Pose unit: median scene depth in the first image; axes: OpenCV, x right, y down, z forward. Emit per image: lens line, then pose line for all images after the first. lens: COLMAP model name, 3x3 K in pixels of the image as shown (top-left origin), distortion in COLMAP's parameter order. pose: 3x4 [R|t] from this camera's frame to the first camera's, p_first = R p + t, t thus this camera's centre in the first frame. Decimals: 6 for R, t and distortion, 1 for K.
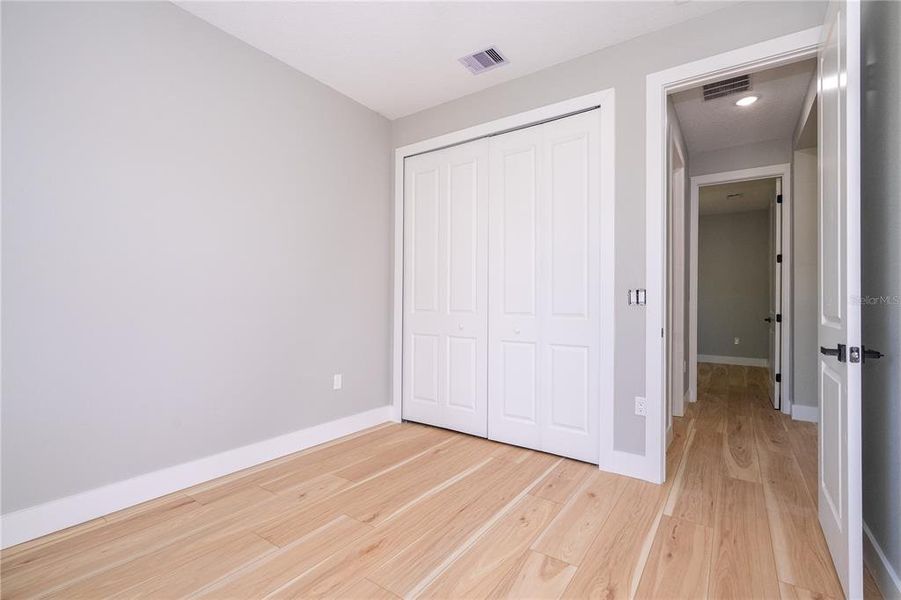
lens RADIAL K [[406.2, 0, 459.9], [0, 406.2, 298.8], [0, 0, 1]] dist [-0.005279, 0.003281]
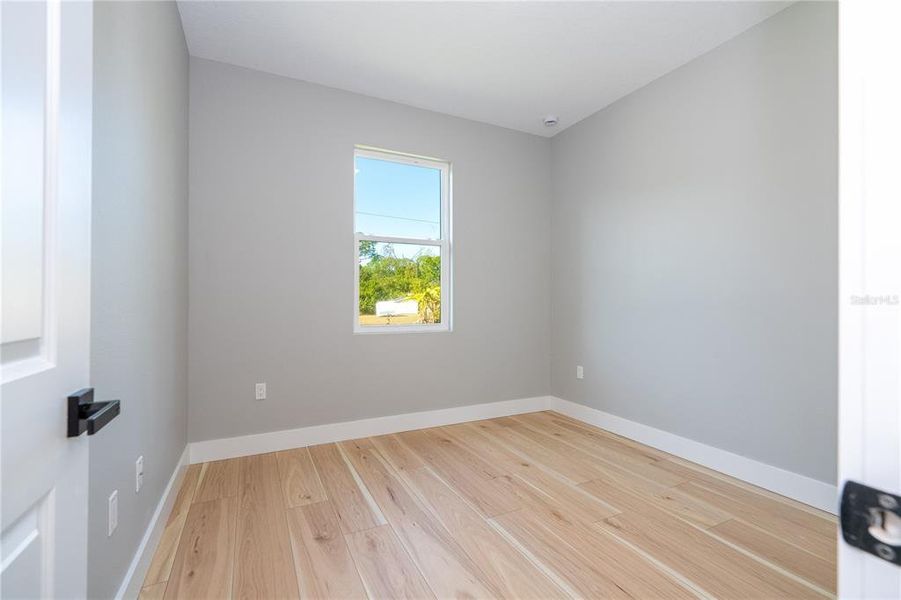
lens RADIAL K [[406.2, 0, 451.1], [0, 406.2, 302.5], [0, 0, 1]] dist [-0.005279, 0.003281]
pose [[-0.481466, -0.001641, -0.876463, 0.742450], [0.000488, 0.999998, -0.002140, 0.004775], [0.876465, -0.001458, -0.481464, 1.009955]]
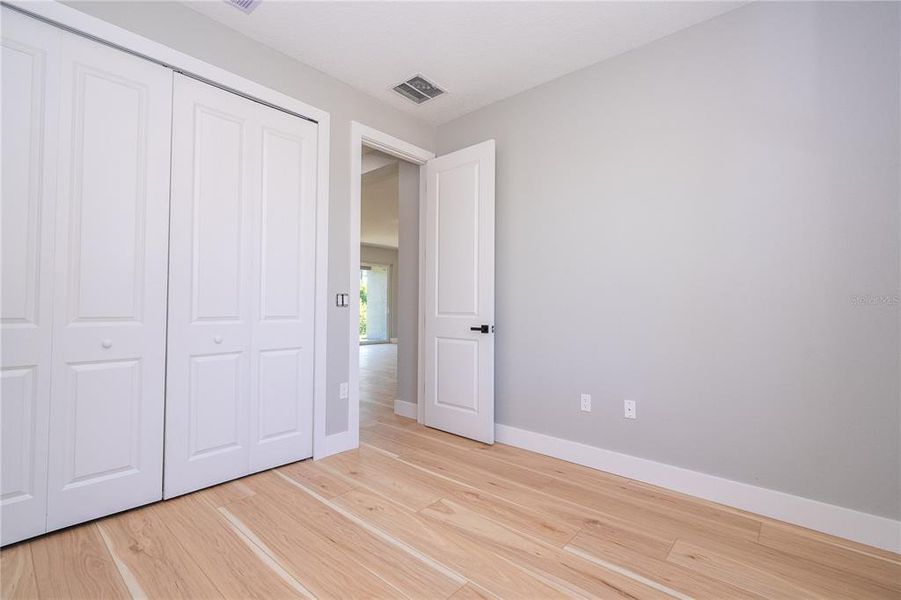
lens RADIAL K [[406.2, 0, 450.7], [0, 406.2, 300.0], [0, 0, 1]] dist [-0.005279, 0.003281]
pose [[0.115443, 0.011321, 0.993250, -0.791804], [-0.016142, 0.999824, -0.009519, 0.000176], [-0.993183, -0.014934, 0.115606, 0.603314]]
